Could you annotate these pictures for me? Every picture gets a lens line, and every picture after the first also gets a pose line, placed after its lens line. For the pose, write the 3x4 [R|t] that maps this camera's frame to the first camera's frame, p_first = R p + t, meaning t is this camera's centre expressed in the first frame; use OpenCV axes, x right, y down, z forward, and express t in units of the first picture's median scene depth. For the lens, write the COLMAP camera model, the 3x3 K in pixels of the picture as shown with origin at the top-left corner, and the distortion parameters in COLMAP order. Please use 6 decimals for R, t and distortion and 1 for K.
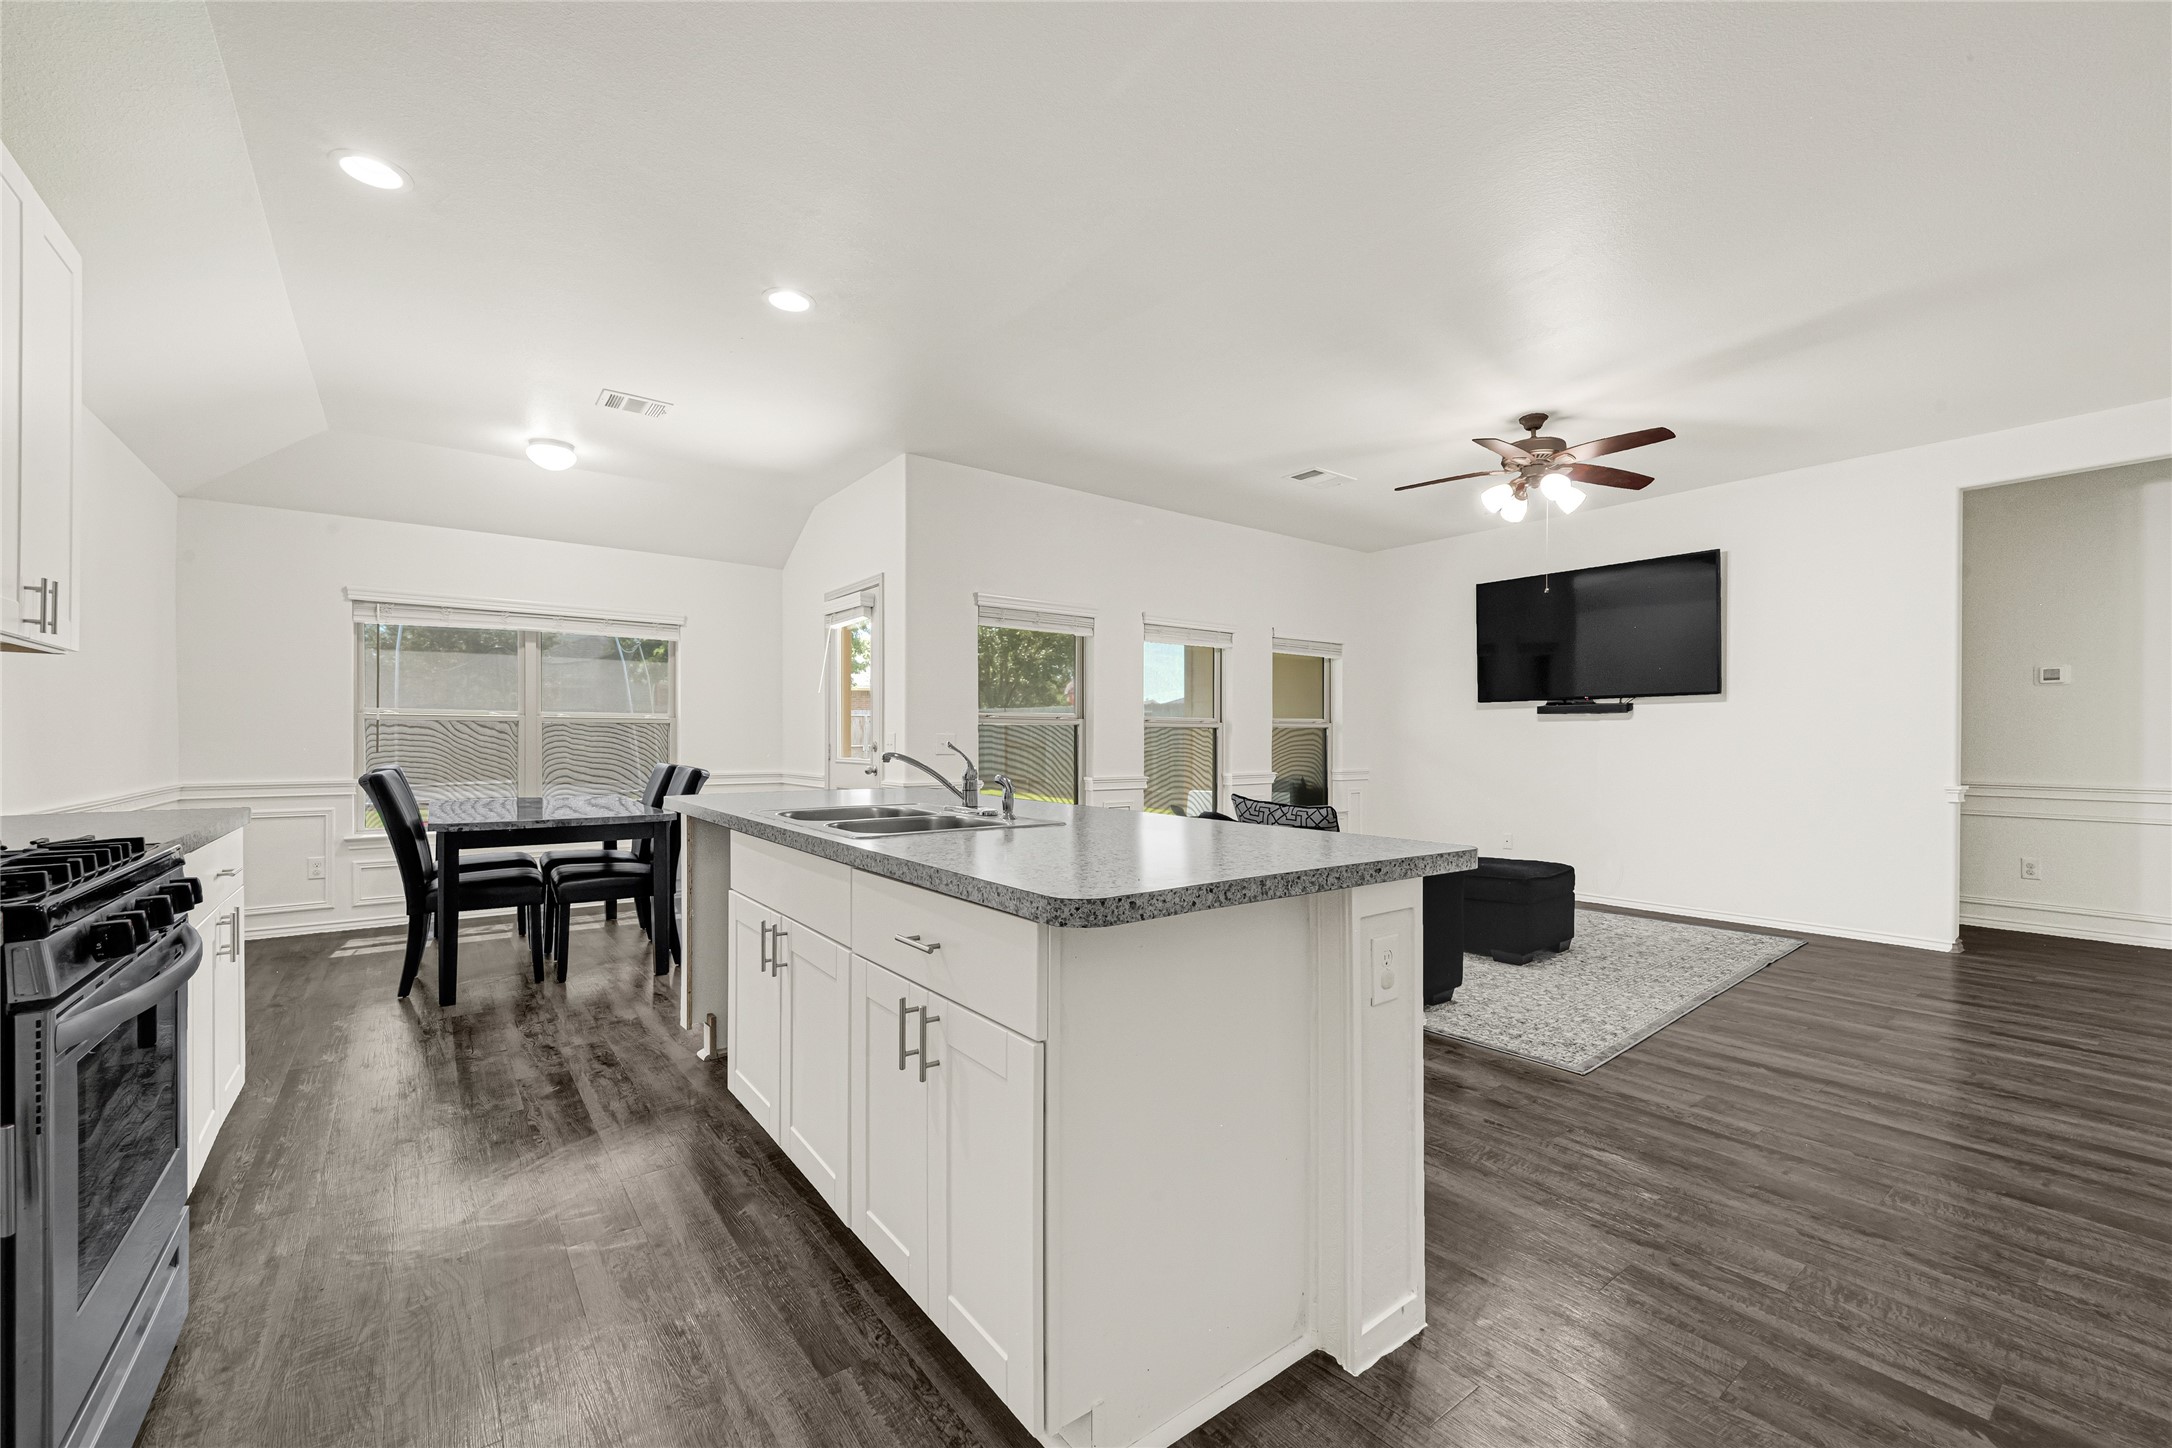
lens RADIAL K [[877.9, 0, 1086.2], [0, 877.9, 744.2], [0, 0, 1]] dist [0.002553, 0.000282]
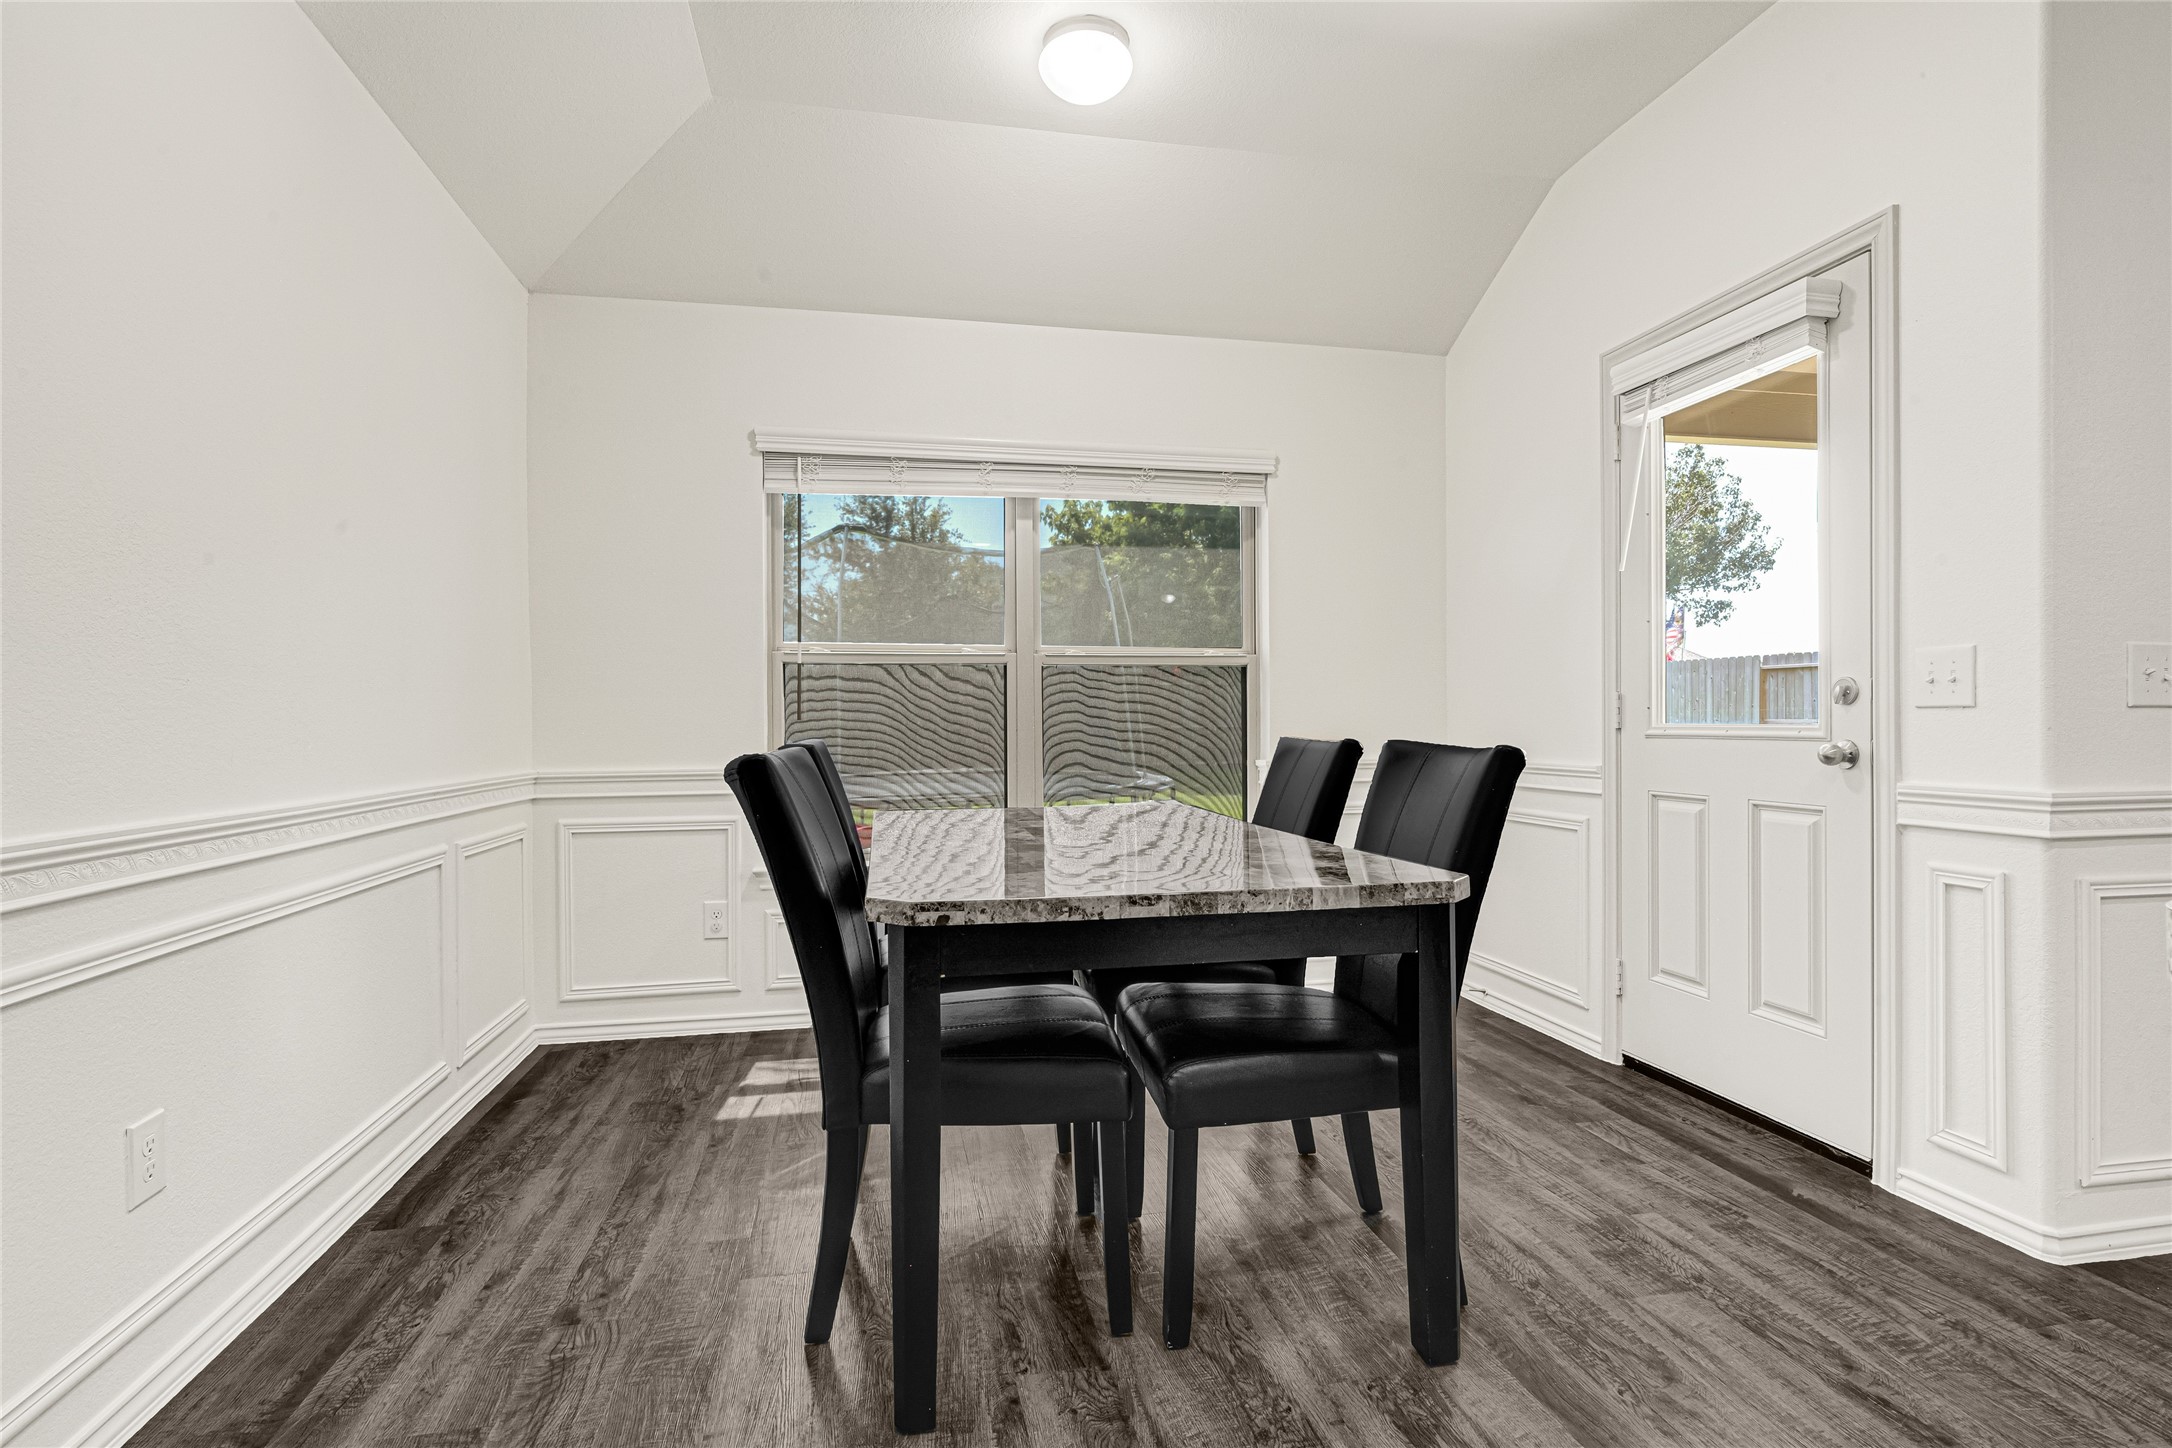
lens RADIAL K [[971.6, 0, 1042.5], [0, 971.6, 727.5], [0, 0, 1]] dist [-0.000728, -0.000049]
pose [[0.889628, -0.009704, -0.456582, -0.429061], [0.006962, 0.999946, -0.007689, 0.022882], [0.456632, 0.003662, 0.889648, 0.580069]]
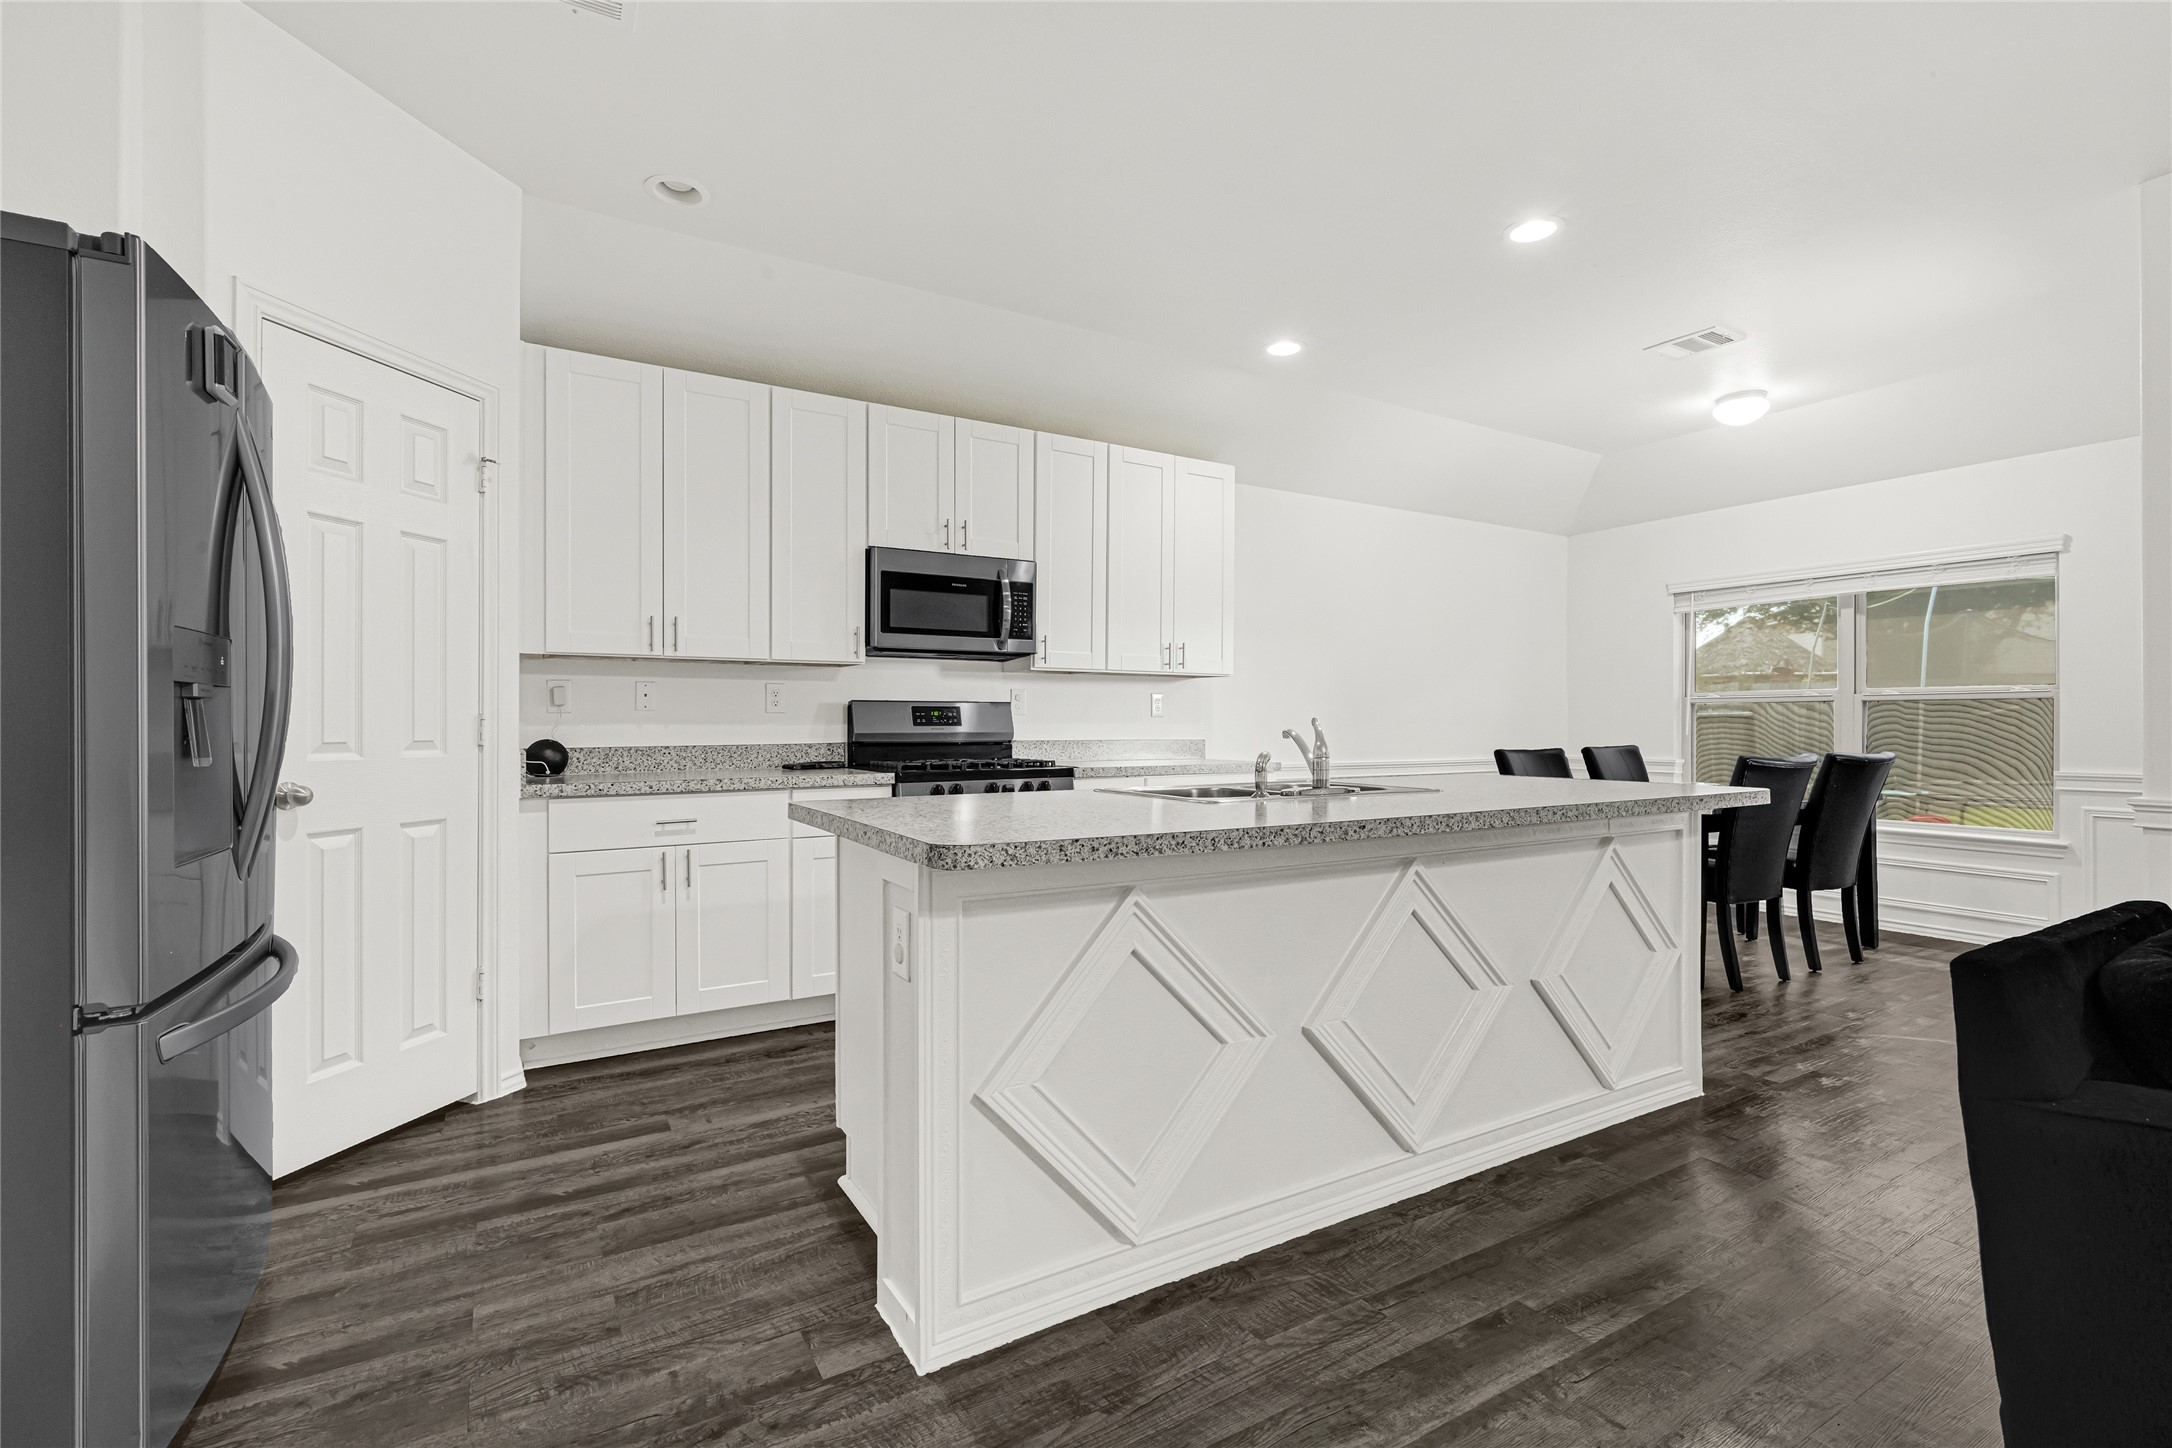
lens RADIAL K [[943.2, 0, 1096.0], [0, 943.2, 722.9], [0, 0, 1]] dist [-0.000890, -0.000092]
pose [[-0.114997, -0.006307, -0.993346, 0.457015], [-0.005449, 0.999969, -0.005718, 0.005878], [0.993351, 0.004755, -0.115028, 0.472090]]
